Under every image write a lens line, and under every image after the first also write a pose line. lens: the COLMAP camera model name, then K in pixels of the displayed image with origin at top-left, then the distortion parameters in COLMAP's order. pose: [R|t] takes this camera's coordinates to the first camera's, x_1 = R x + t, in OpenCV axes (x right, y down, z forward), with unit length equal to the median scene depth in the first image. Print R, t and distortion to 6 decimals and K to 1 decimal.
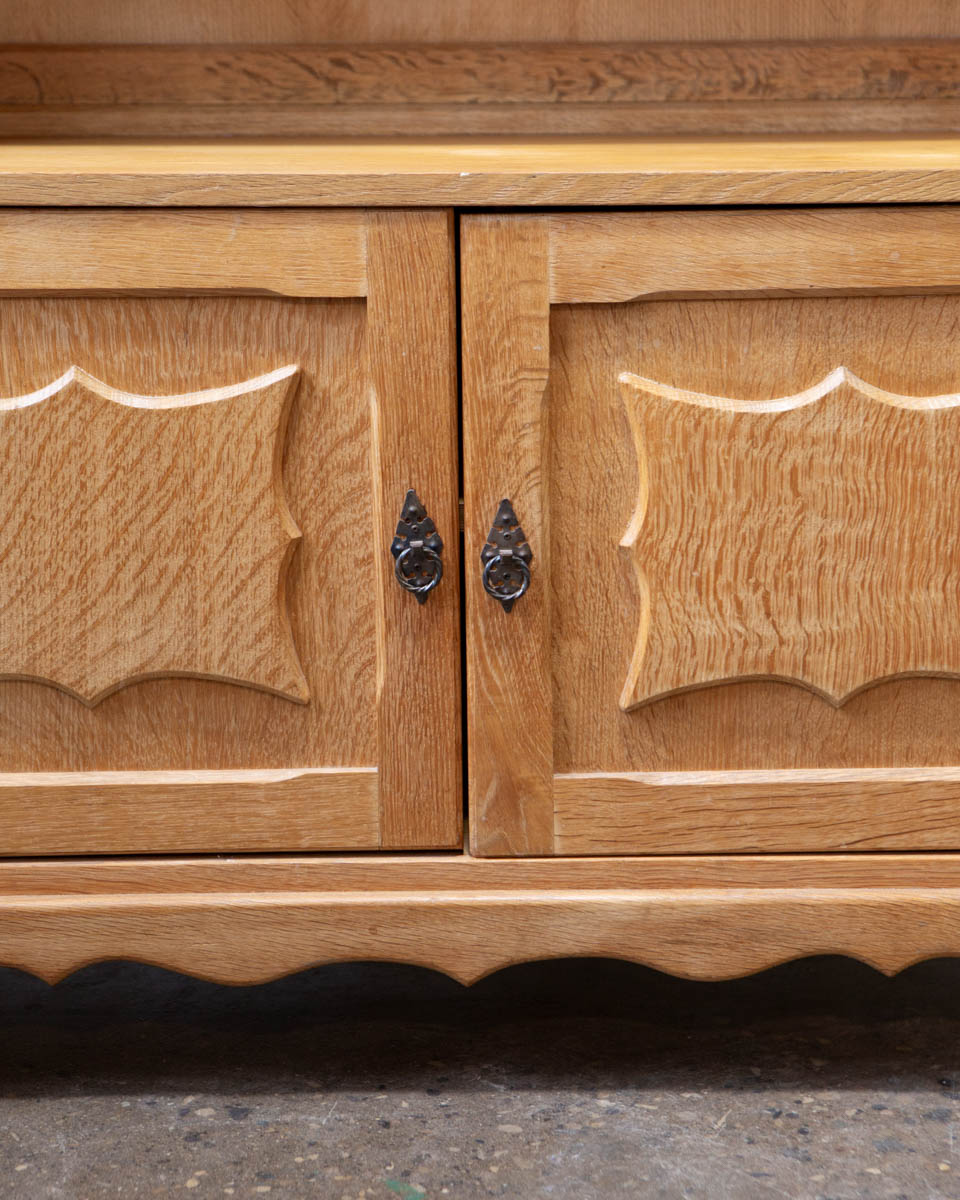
lens RADIAL K [[2585.2, 0, 479.9], [0, 2585.2, 604.3], [0, 0, 1]] dist [0.171087, 0.000000]
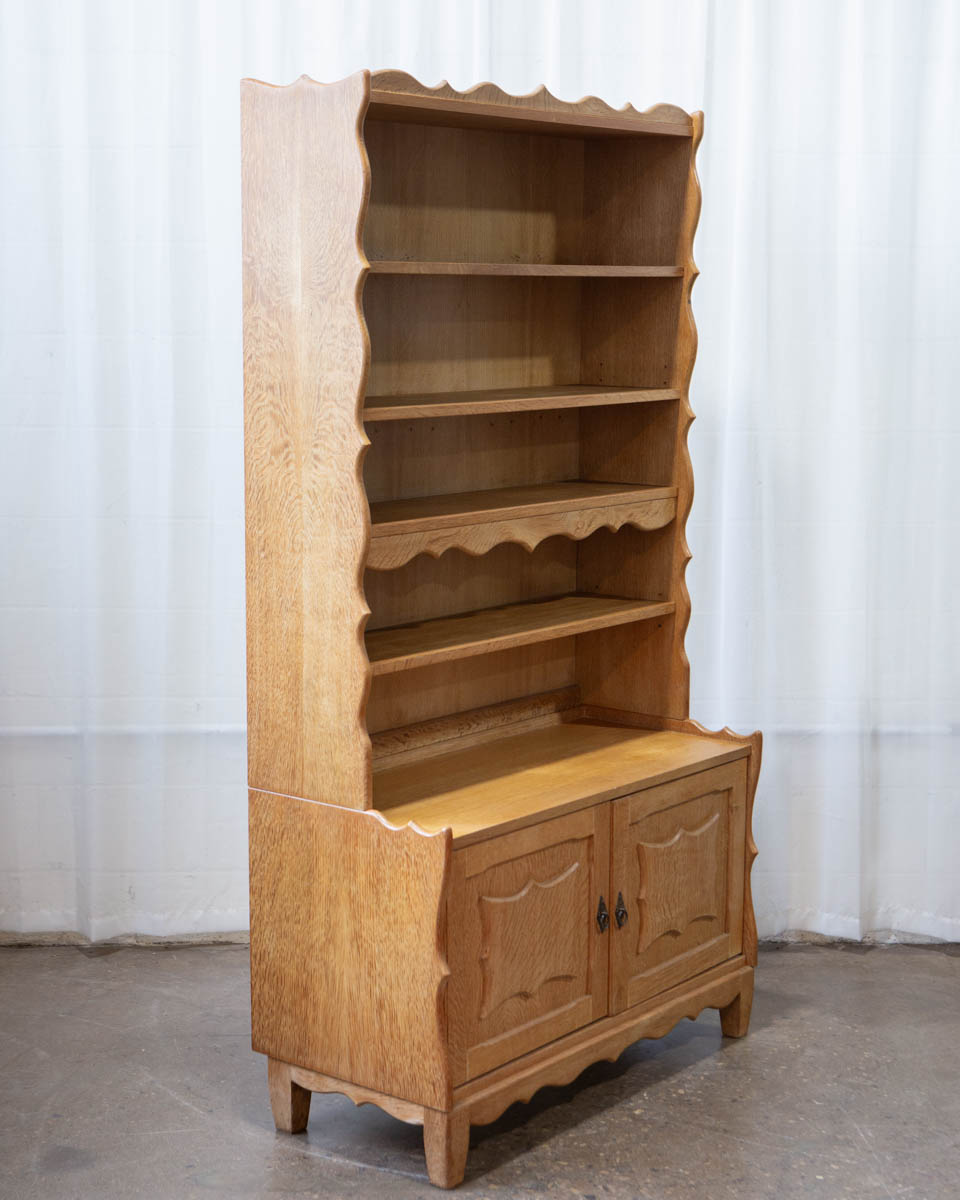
lens RADIAL K [[2073.3, 0, 472.9], [0, 2073.3, 583.9], [0, 0, 1]] dist [0.010628, 0.000000]
pose [[0.632276, -0.100723, 0.768168, -1.843443], [0.167883, 0.985766, -0.008930, -0.386371], [-0.756335, 0.134609, 0.640186, -0.426267]]
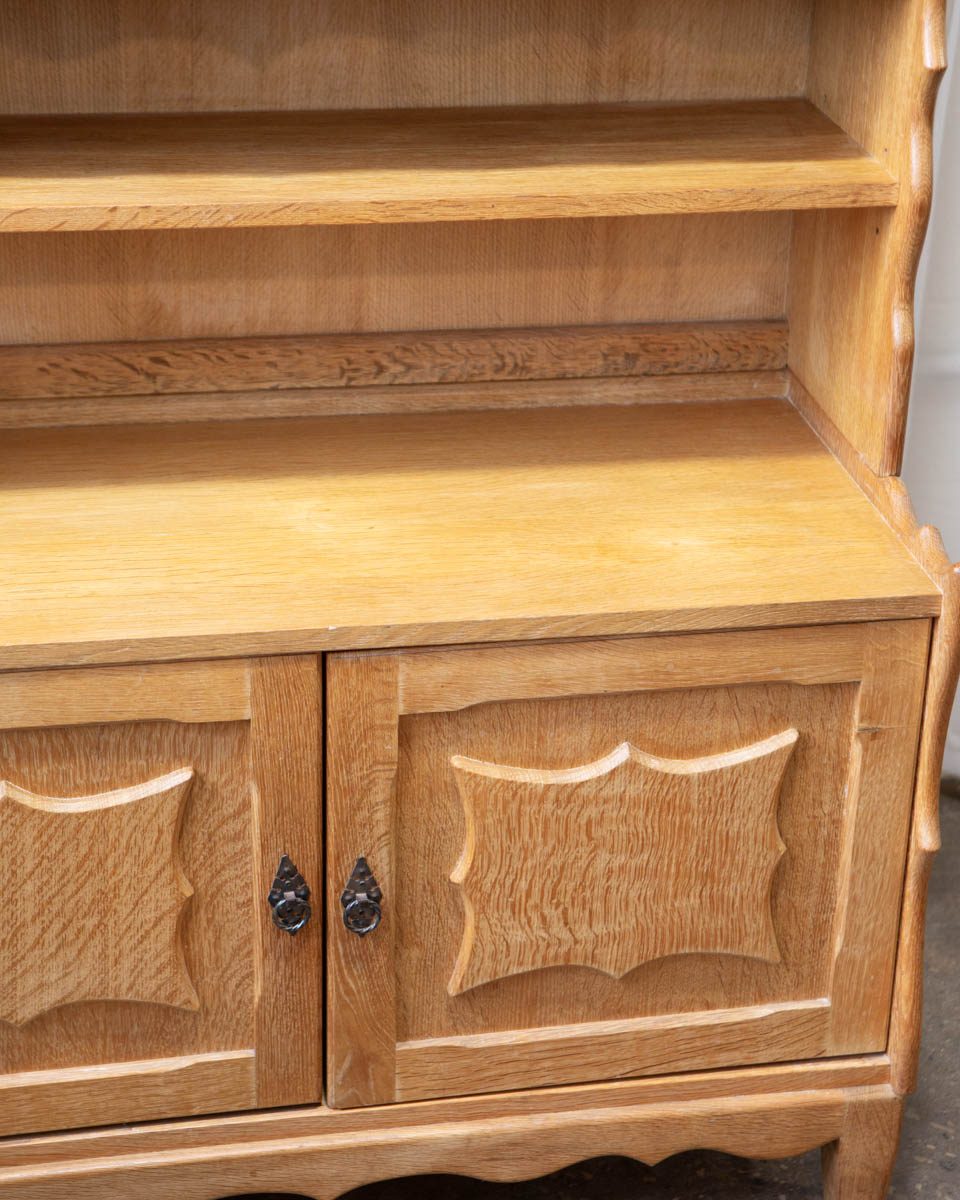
lens RADIAL K [[2576.3, 0, 477.6], [0, 2576.3, 598.1], [0, 0, 1]] dist [0.164248, 0.000000]
pose [[0.982998, -0.046584, 0.177607, -0.146060], [0.005945, 0.974849, 0.222785, -0.427834], [-0.183519, -0.217942, 0.958552, -0.162243]]
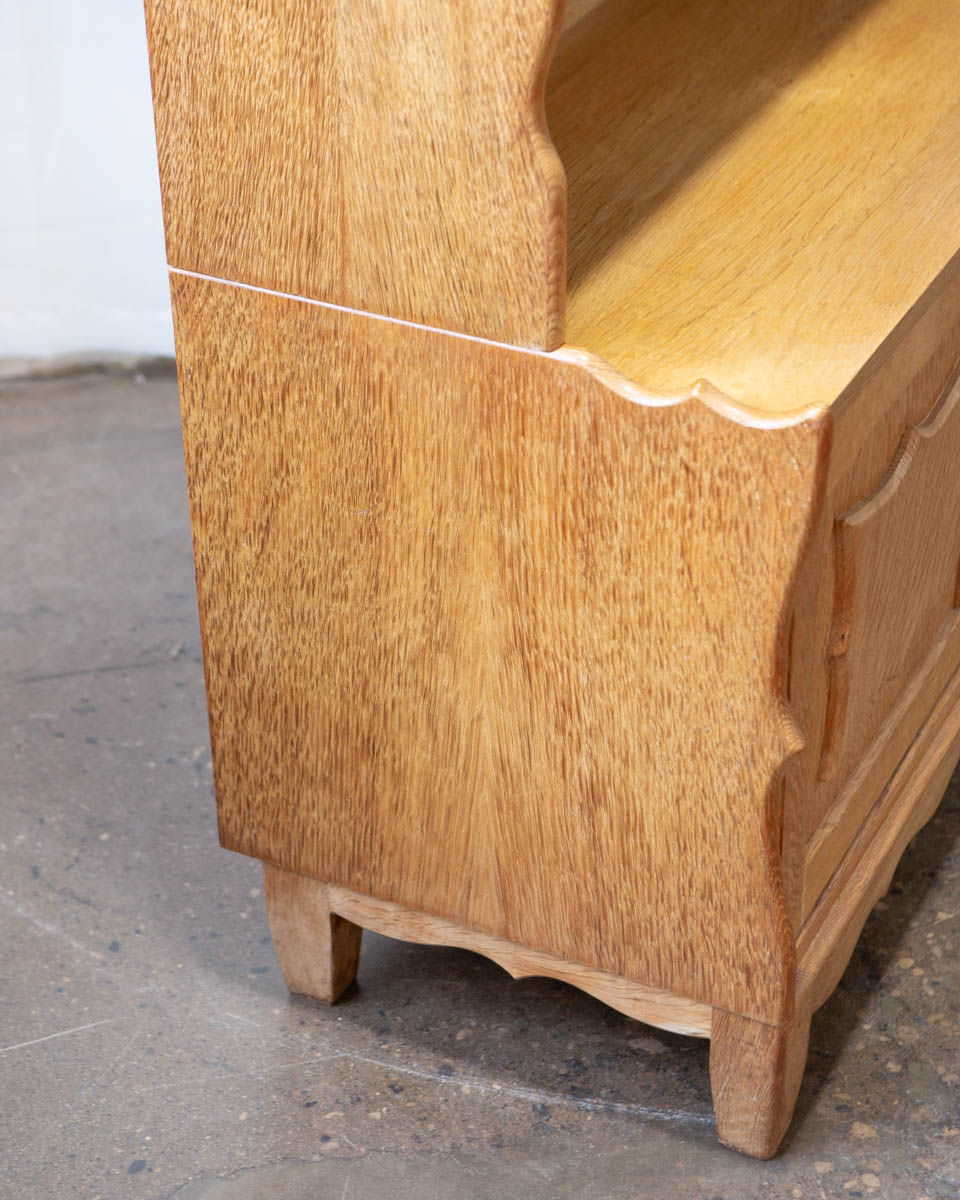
lens RADIAL K [[2576.3, 0, 479.2], [0, 2576.3, 598.9], [0, 0, 1]] dist [0.164248, 0.000000]
pose [[0.455783, -0.489305, 0.743534, -1.082197], [0.208791, 0.870812, 0.445077, -0.549220], [-0.865256, -0.047616, 0.499063, 0.582756]]
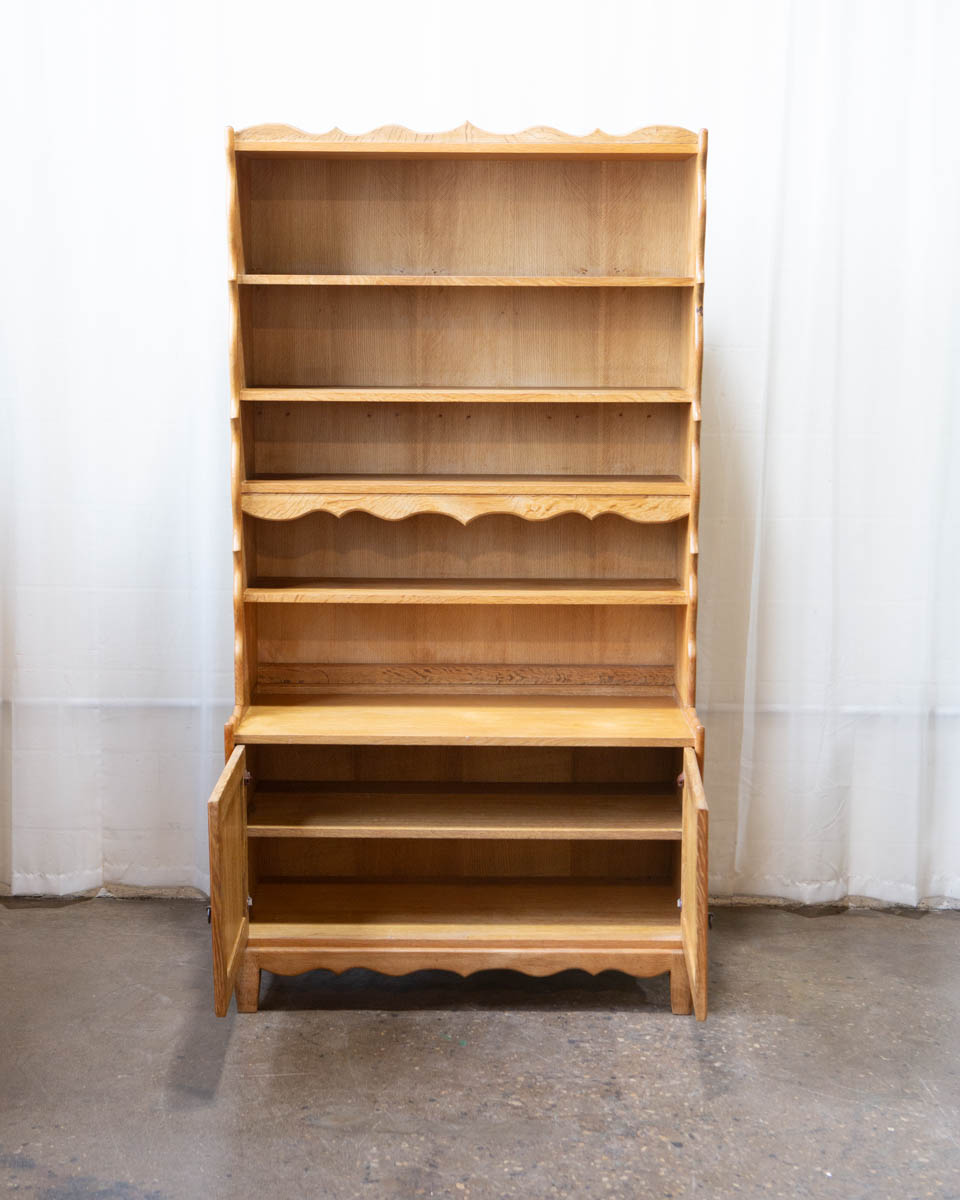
lens RADIAL K [[1834.1, 0, 476.2], [0, 1834.1, 592.9], [0, 0, 1]] dist [-0.045023, 0.000000]
pose [[0.999923, 0.012300, -0.001889, 0.007779], [-0.012408, 0.997065, -0.075553, -0.164431], [0.000954, 0.075571, 0.997140, -1.354977]]
